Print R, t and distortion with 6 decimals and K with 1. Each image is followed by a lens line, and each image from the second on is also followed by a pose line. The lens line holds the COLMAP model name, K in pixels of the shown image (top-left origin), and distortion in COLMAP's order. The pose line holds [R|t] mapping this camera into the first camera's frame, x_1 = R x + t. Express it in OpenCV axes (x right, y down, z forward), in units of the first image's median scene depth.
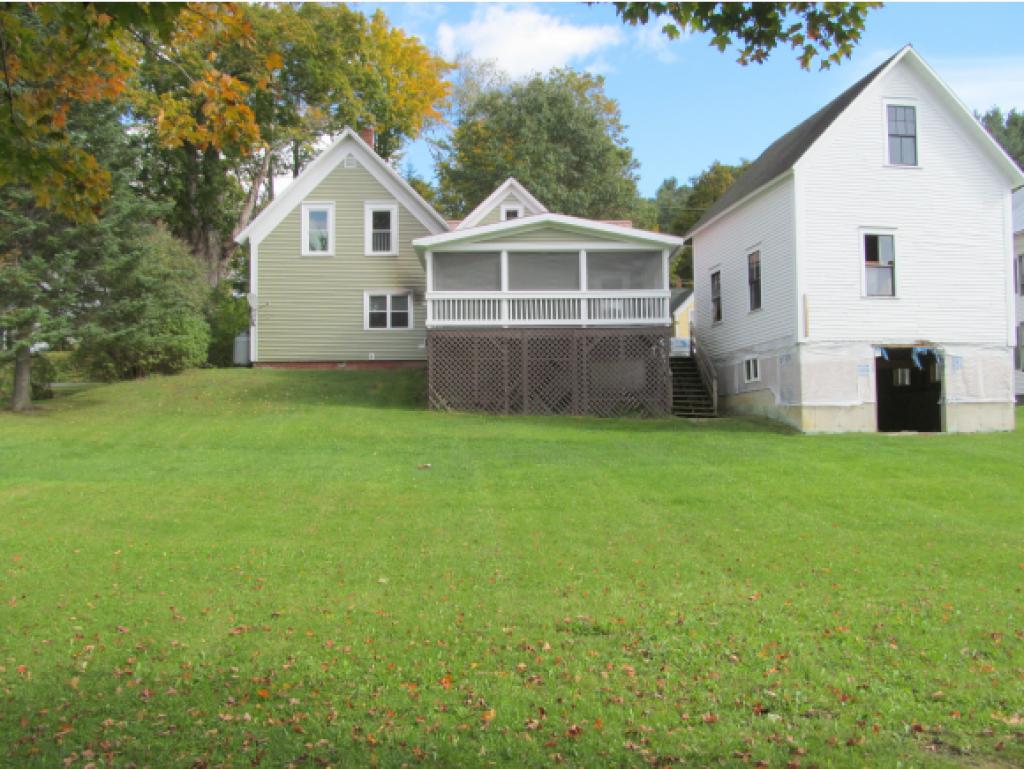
lens RADIAL K [[901.8, 0, 512.0], [0, 901.8, 384.5], [0, 0, 1]] dist [-0.035975, -0.003317]
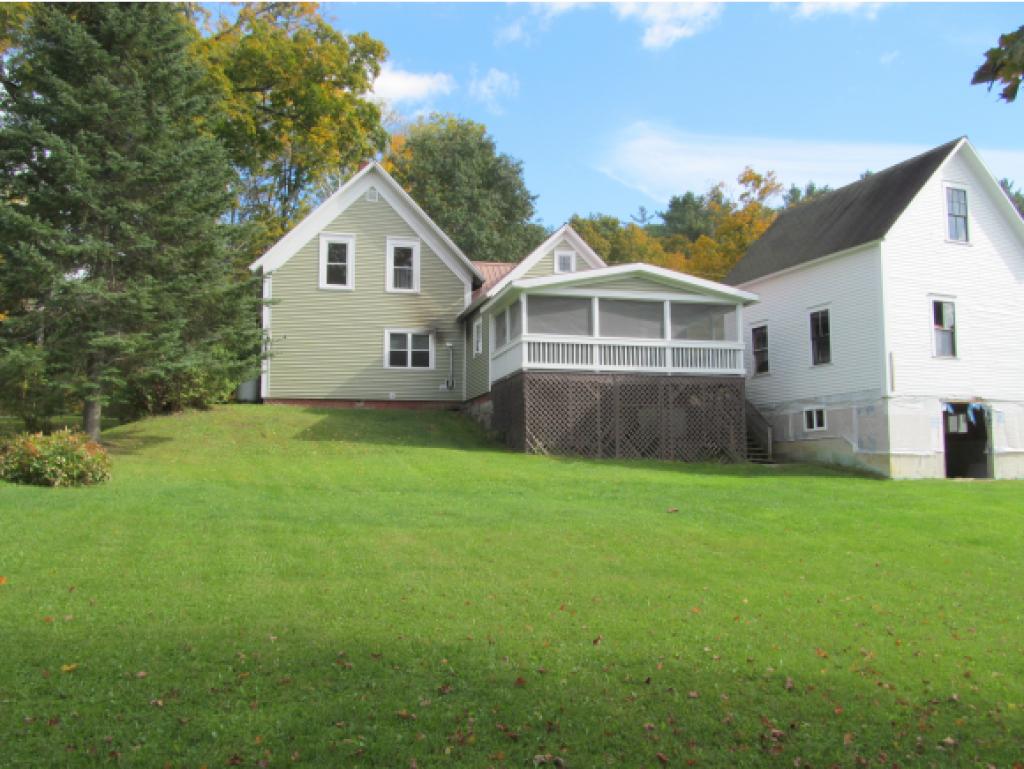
lens RADIAL K [[901.8, 0, 512.0], [0, 901.8, 384.5], [0, 0, 1]] dist [-0.035975, -0.003317]
pose [[0.972476, 0.031225, 0.230902, -0.331718], [-0.020407, 0.998586, -0.049094, 0.001999], [-0.232108, 0.043031, 0.971738, 0.037666]]
